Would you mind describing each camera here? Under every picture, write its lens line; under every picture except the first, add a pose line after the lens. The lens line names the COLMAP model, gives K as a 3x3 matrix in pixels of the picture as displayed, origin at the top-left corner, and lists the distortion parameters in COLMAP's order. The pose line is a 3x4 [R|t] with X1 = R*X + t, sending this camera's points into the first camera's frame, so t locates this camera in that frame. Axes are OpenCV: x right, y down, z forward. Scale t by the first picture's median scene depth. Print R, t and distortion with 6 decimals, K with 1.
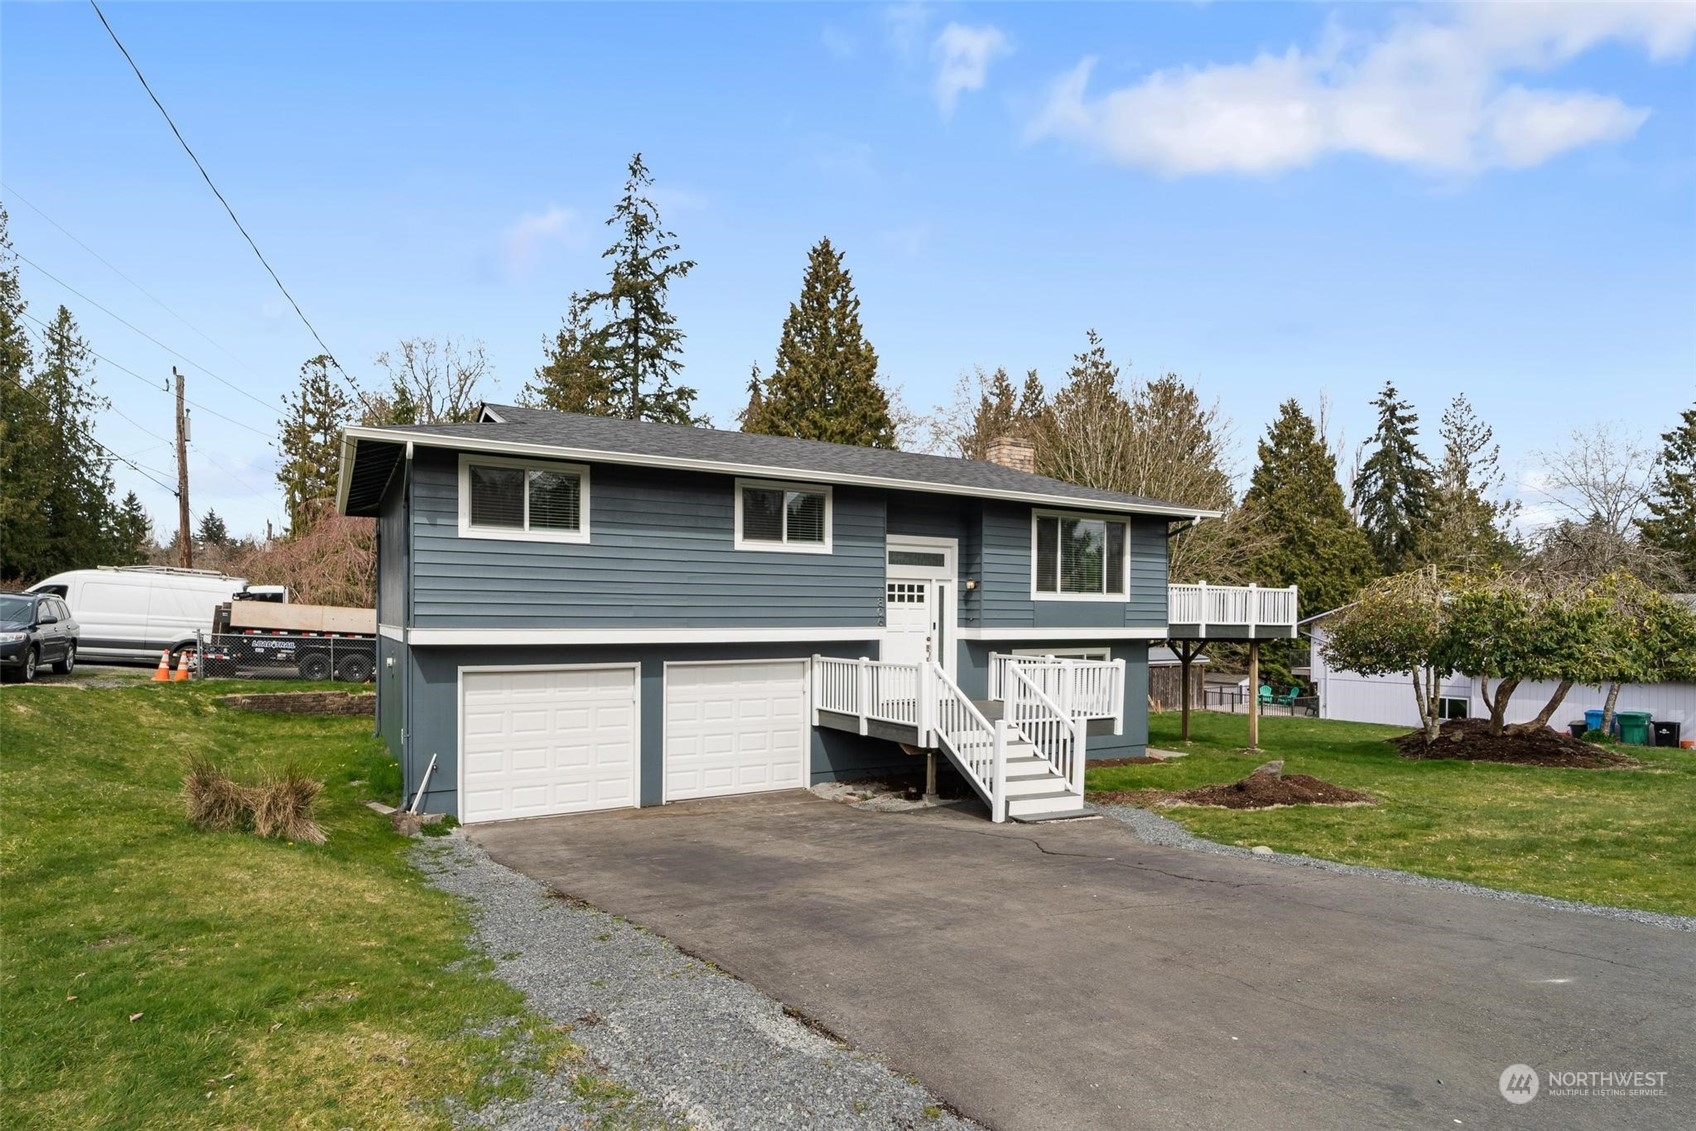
lens RADIAL K [[719.6, 0, 851.2], [0, 719.6, 614.6], [0, 0, 1]] dist [0.003248, 0.000098]
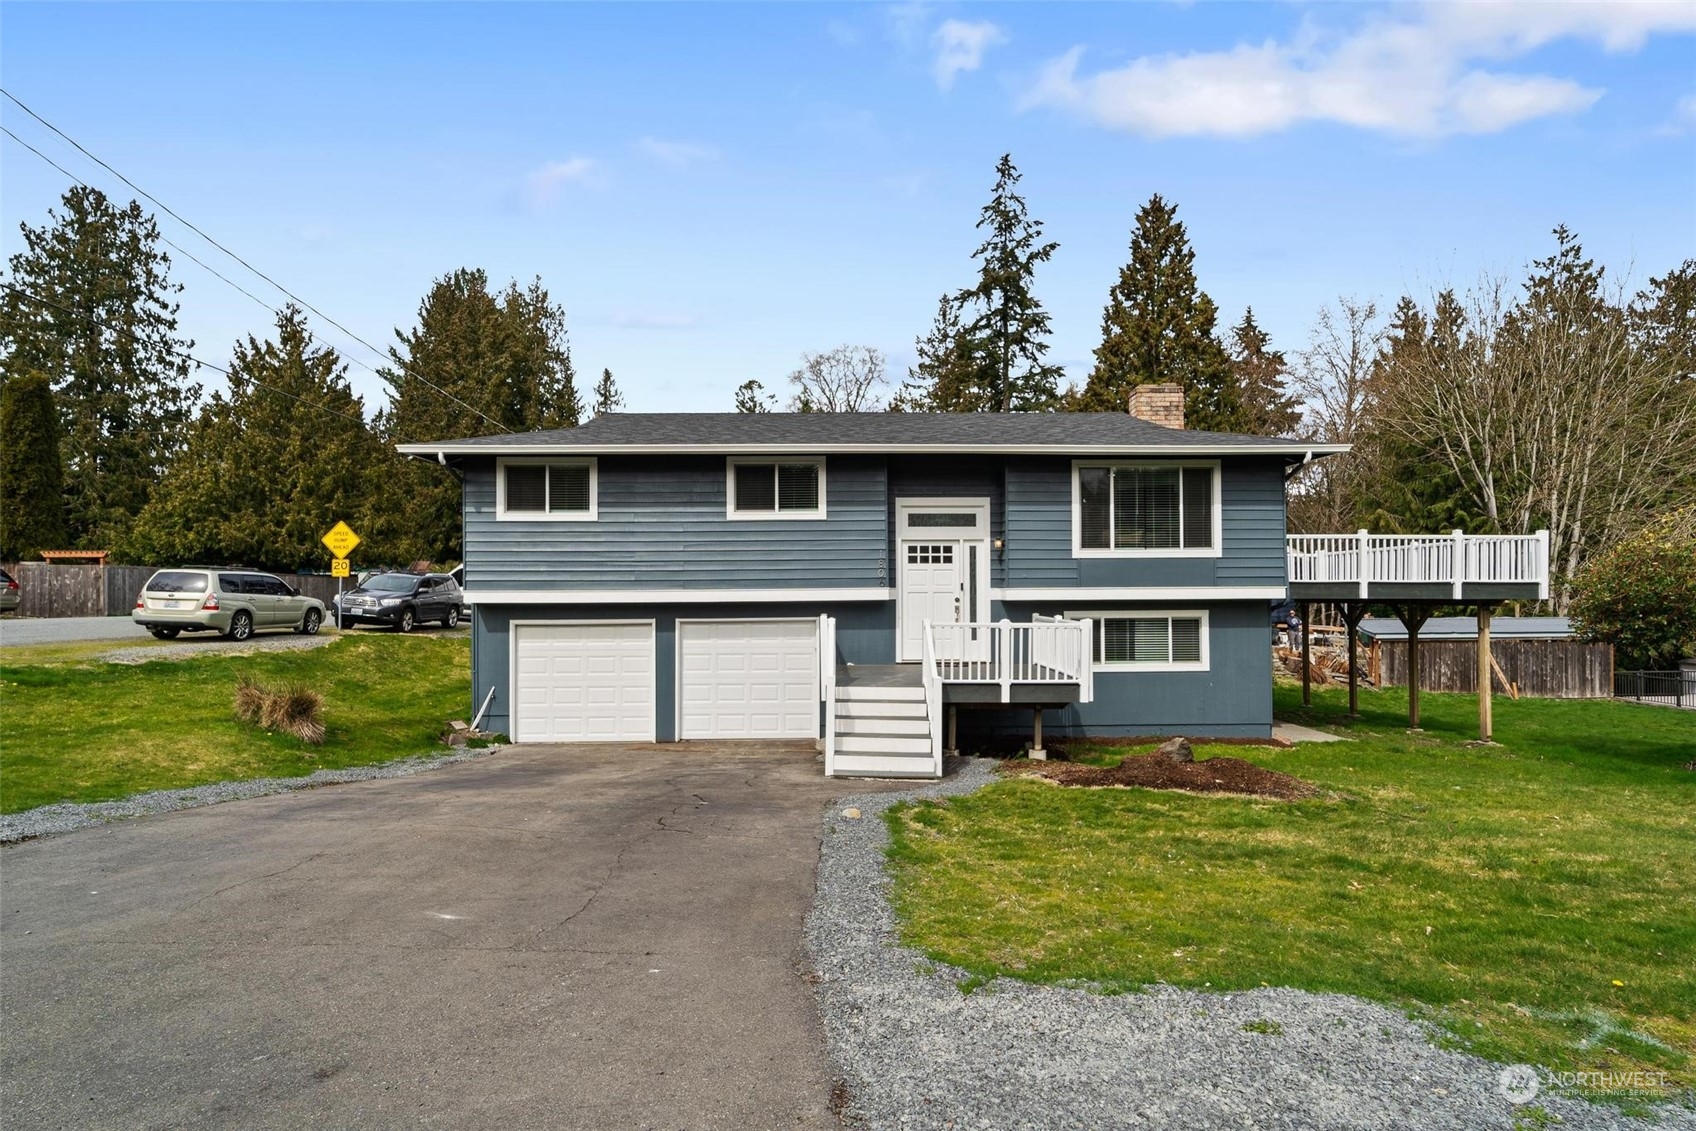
lens RADIAL K [[685.5, 0, 848.7], [0, 685.5, 570.7], [0, 0, 1]] dist [0.006336, -0.002219]
pose [[0.920155, -0.020703, -0.391008, 0.379242], [0.013563, 0.999687, -0.021014, 0.012954], [0.391320, 0.014032, 0.920148, 0.073845]]
